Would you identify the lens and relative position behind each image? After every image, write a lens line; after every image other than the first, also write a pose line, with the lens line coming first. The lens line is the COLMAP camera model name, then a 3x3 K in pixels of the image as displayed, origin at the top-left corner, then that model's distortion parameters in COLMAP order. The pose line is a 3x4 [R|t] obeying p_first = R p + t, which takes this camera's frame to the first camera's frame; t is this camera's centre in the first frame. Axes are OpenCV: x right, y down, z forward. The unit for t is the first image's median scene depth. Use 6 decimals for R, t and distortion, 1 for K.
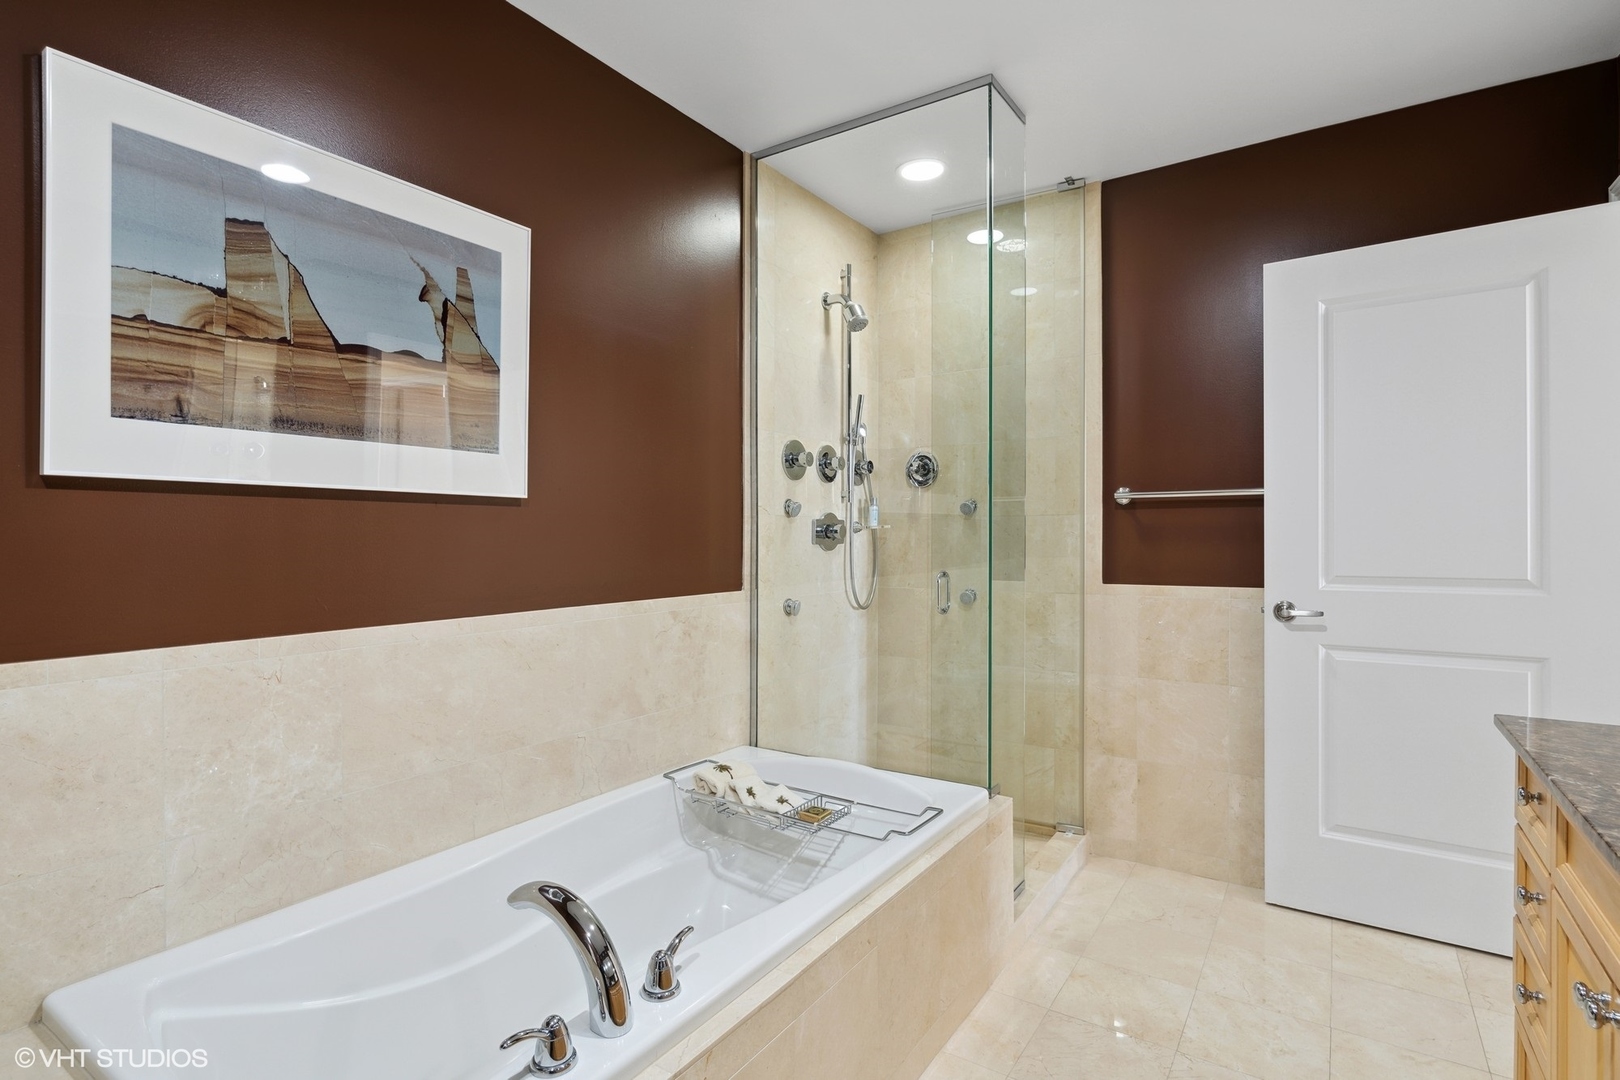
lens RADIAL K [[801.6, 0, 810.0], [0, 801.6, 540.0], [0, 0, 1]] dist [-0.001551, -0.000288]
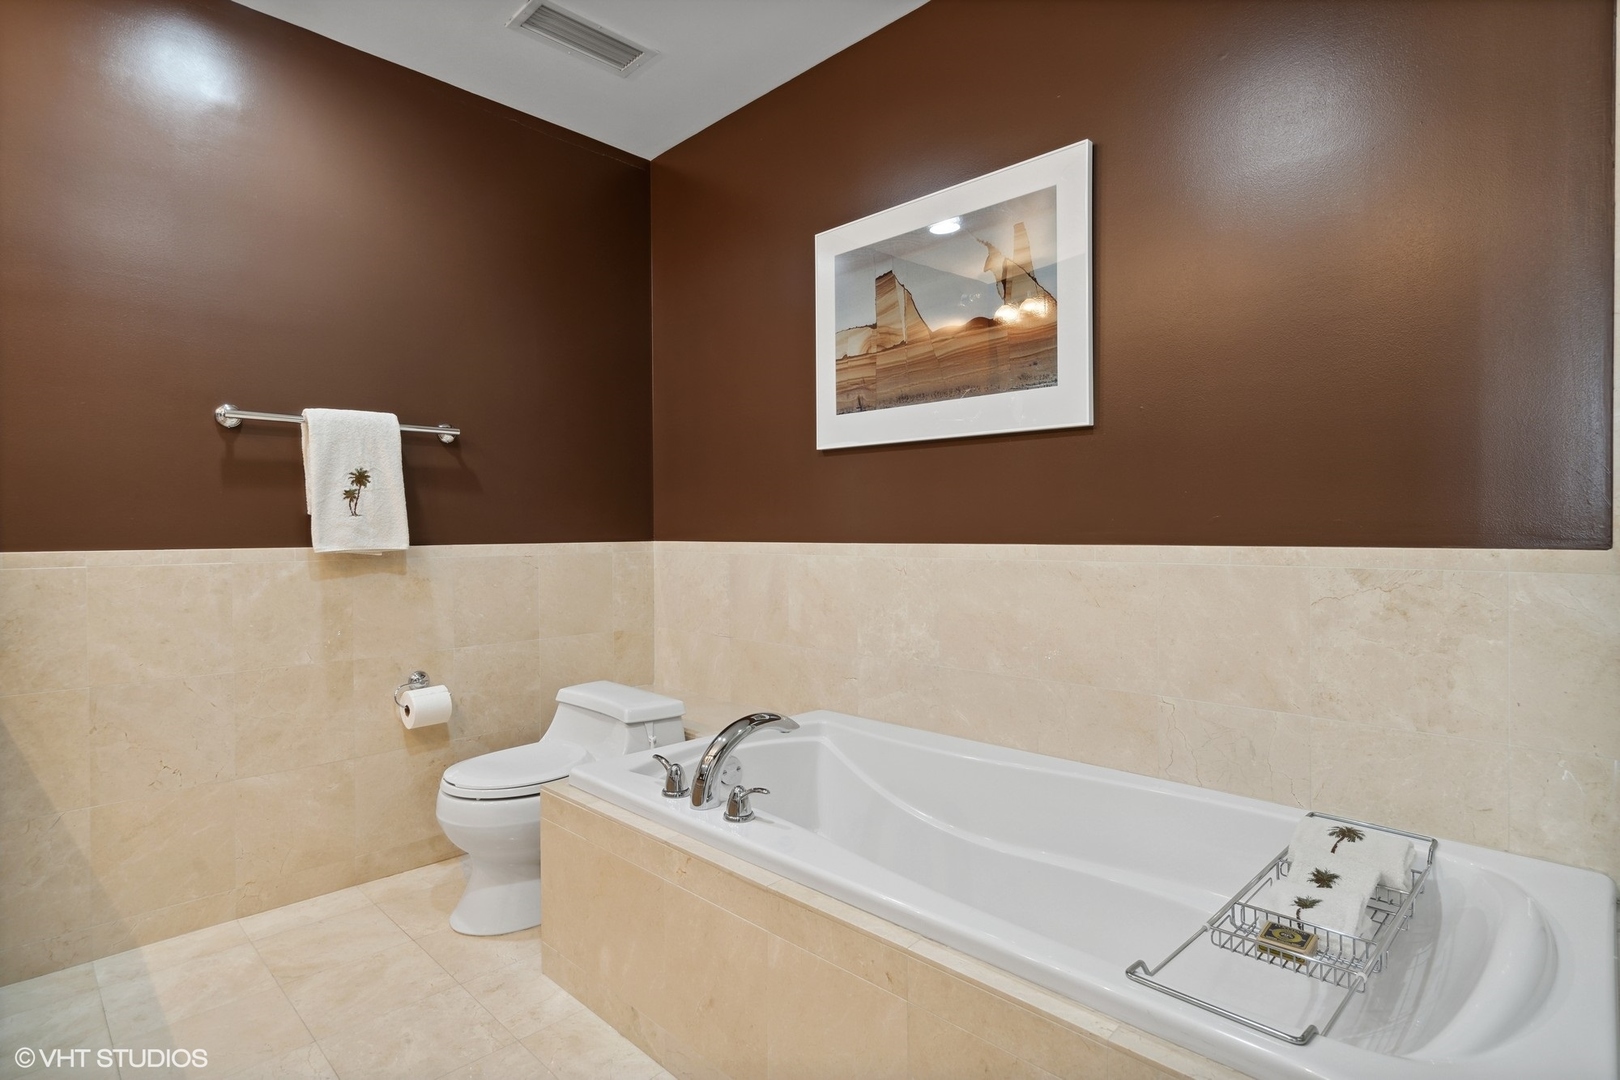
lens RADIAL K [[801.6, 0, 810.0], [0, 801.6, 540.0], [0, 0, 1]] dist [-0.001551, -0.000288]
pose [[-0.178242, 0.017329, -0.983834, 0.827363], [-0.002559, 0.999833, 0.018075, 0.087405], [0.983983, 0.005739, -0.178168, 1.084875]]
